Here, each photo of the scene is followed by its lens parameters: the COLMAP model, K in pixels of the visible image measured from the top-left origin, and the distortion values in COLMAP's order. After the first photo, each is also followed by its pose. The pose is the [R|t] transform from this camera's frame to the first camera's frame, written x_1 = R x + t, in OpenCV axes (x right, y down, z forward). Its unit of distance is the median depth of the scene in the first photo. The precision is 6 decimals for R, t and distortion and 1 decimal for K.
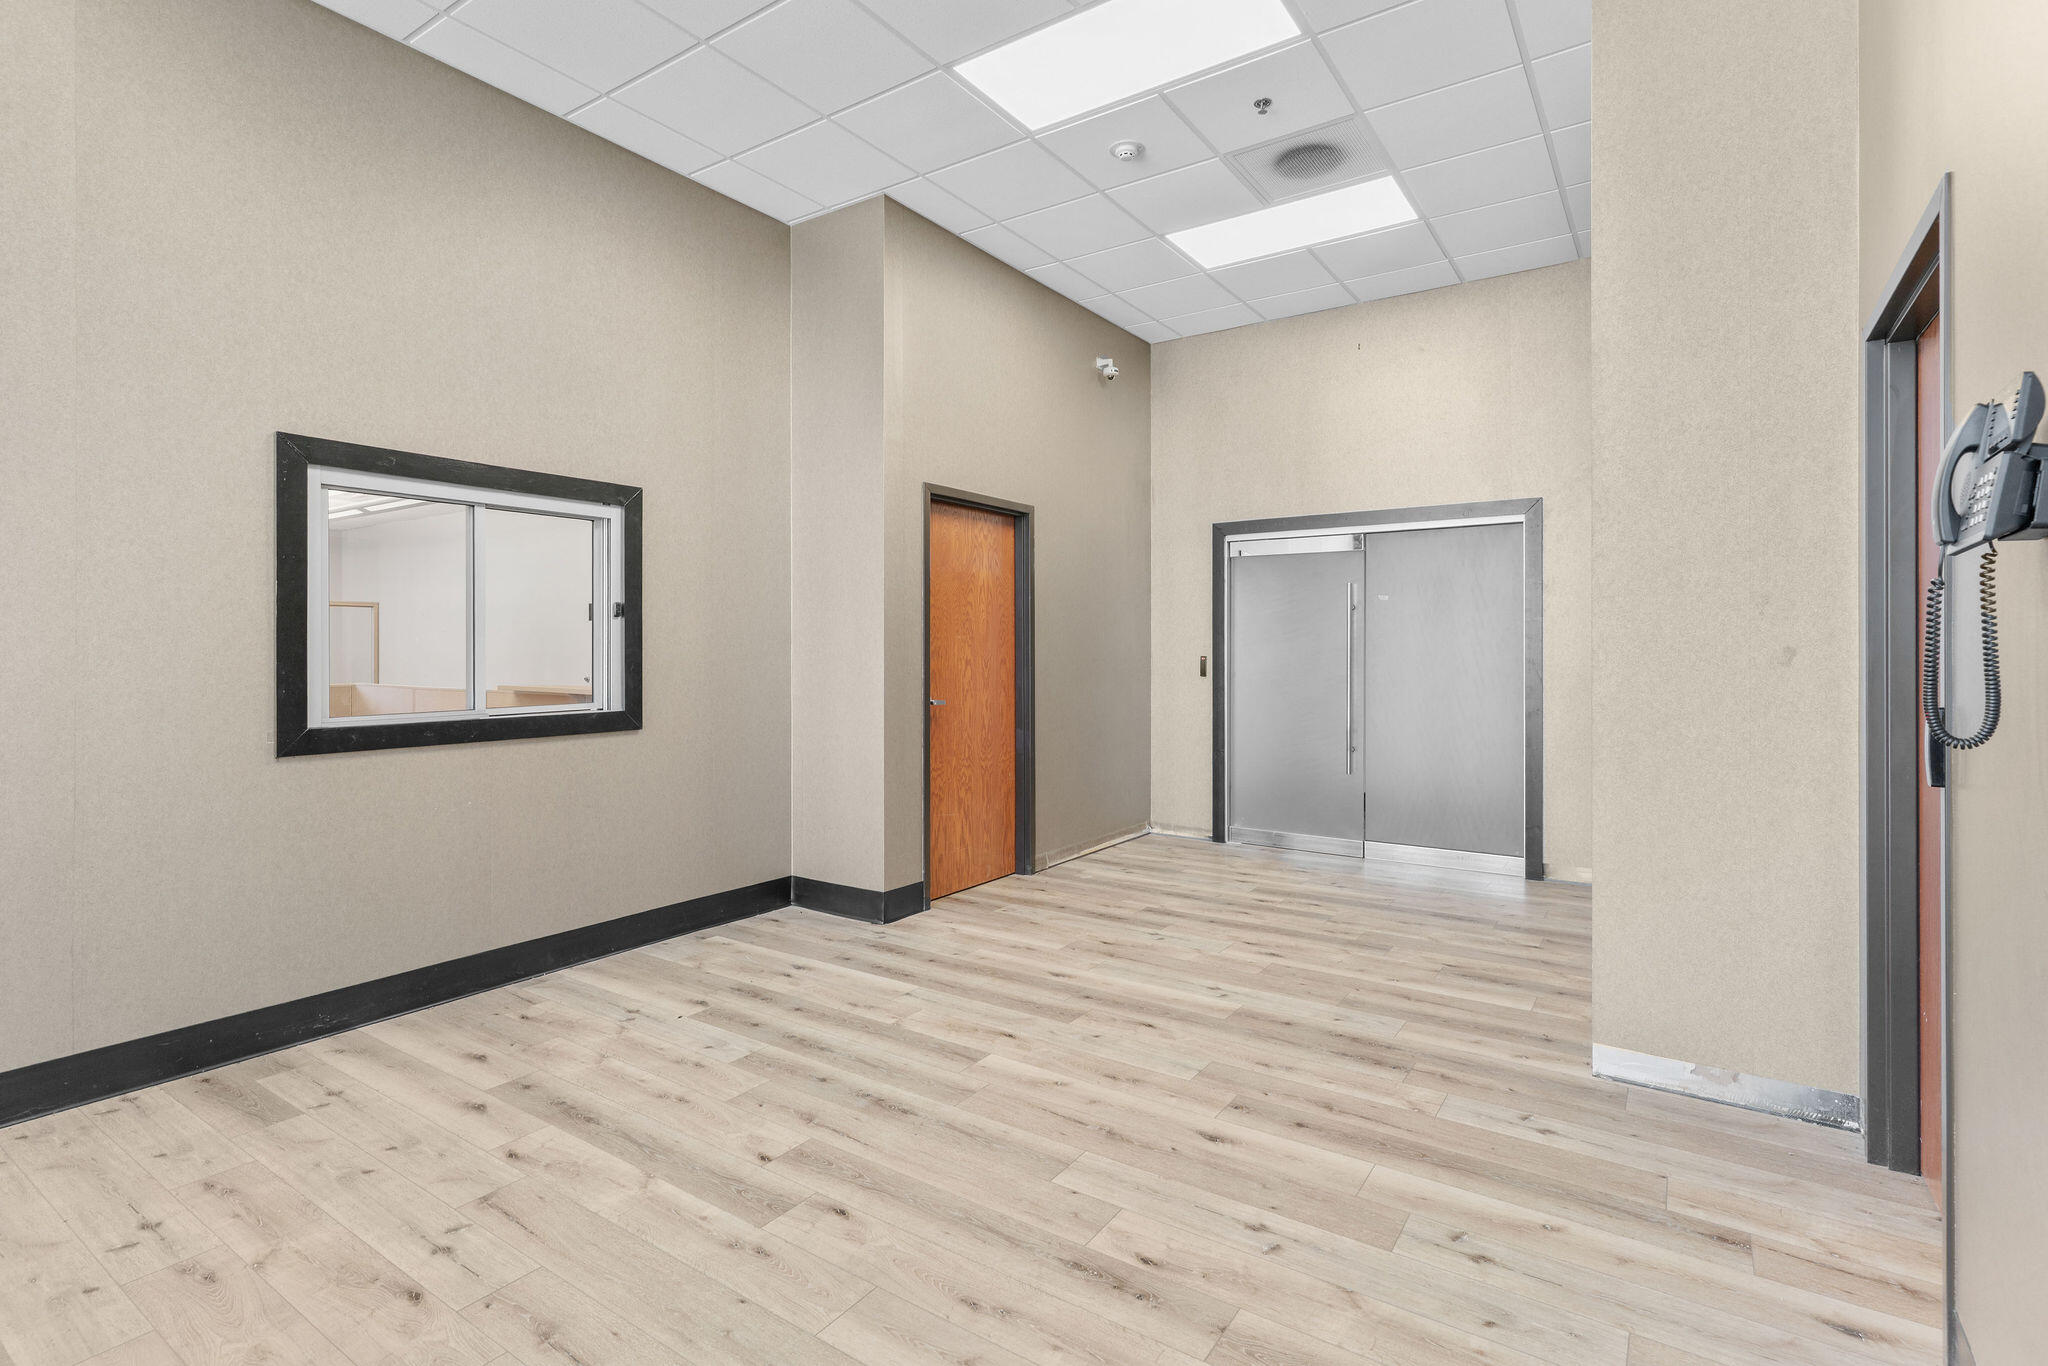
lens RADIAL K [[981.0, 0, 1006.7], [0, 981.0, 653.5], [0, 0, 1]] dist [0.003059, -0.000443]
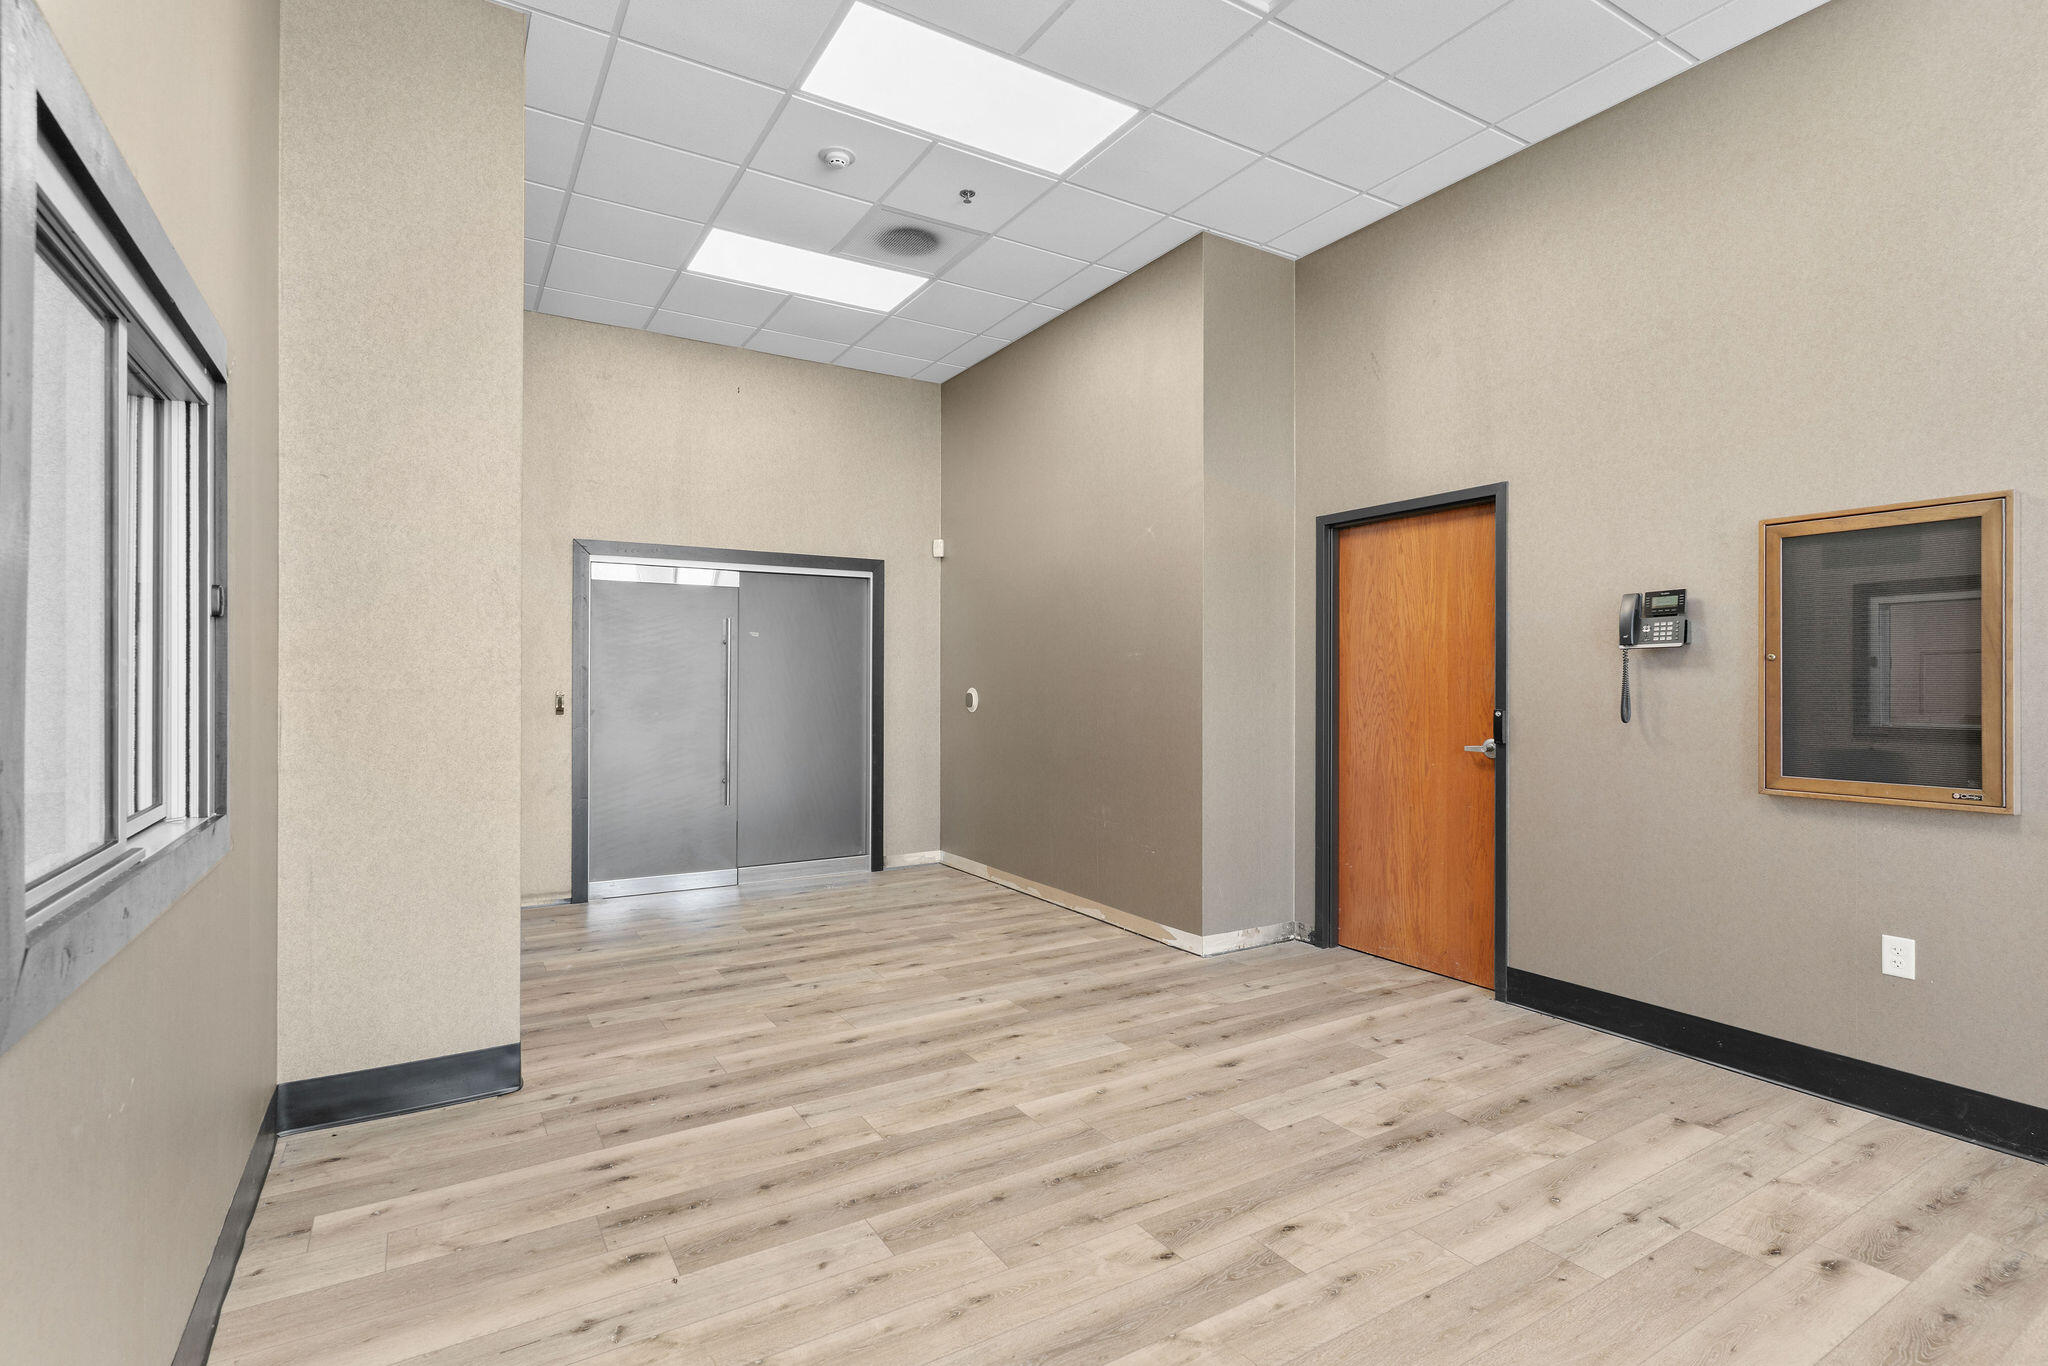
lens RADIAL K [[969.8, 0, 1024.0], [0, 969.8, 683.0], [0, 0, 1]] dist [0.000504, 0.000308]
pose [[0.404612, 0.001309, 0.914487, -0.842726], [0.002941, 0.999992, -0.002732, -0.001598], [-0.914484, 0.003795, 0.404605, 0.582890]]
